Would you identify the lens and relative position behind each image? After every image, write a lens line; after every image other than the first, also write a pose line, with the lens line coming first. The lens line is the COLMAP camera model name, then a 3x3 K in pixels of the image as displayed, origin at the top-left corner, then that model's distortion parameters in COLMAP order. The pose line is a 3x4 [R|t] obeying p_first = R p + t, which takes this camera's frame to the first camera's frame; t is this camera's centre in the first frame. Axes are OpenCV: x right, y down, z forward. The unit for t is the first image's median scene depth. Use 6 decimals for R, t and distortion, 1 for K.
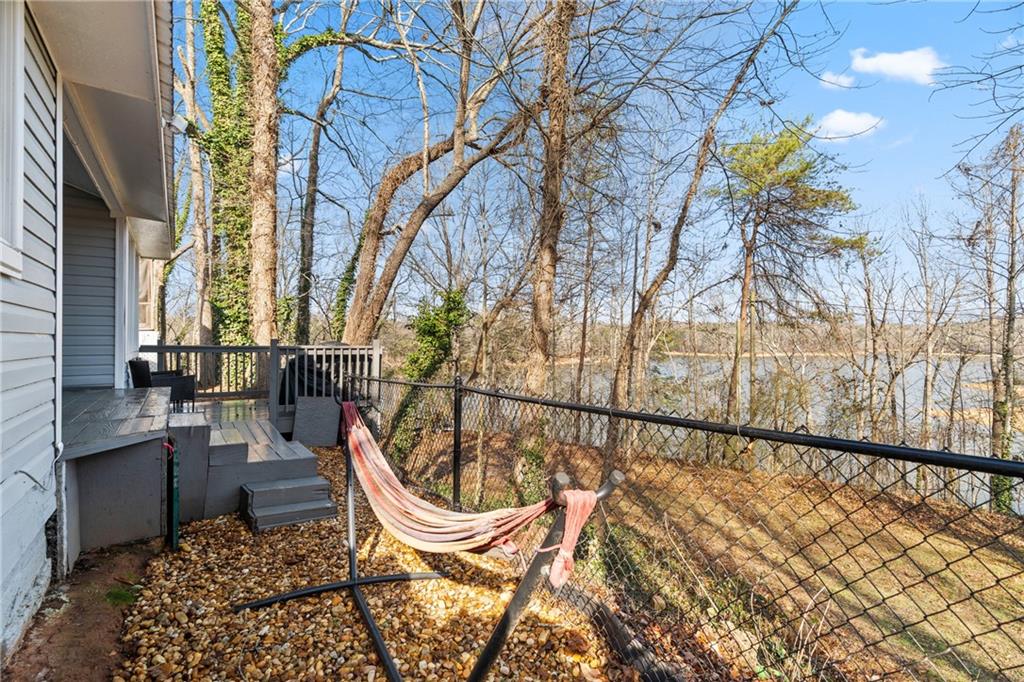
lens RADIAL K [[467.4, 0, 517.5], [0, 467.4, 341.0], [0, 0, 1]] dist [0.002951, -0.000247]
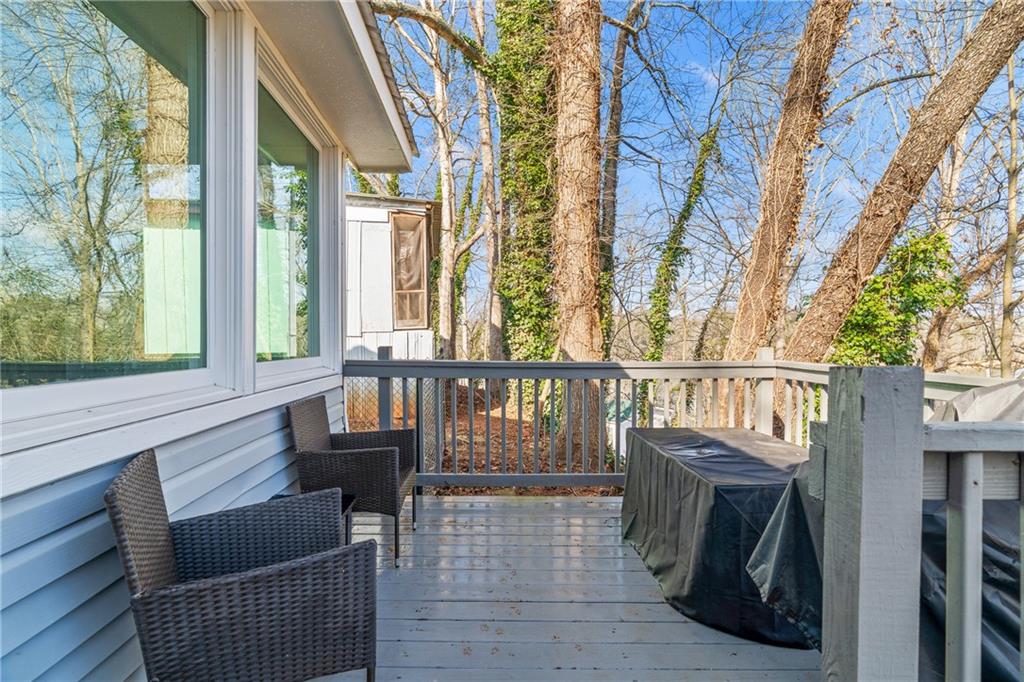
lens RADIAL K [[467.4, 0, 512.1], [0, 467.4, 343.4], [0, 0, 1]] dist [0.002951, -0.000247]
pose [[0.844459, 0.002577, -0.535614, -0.239393], [0.002304, 0.999962, 0.008443, -0.005816], [0.535615, -0.008363, 0.844421, 0.385136]]
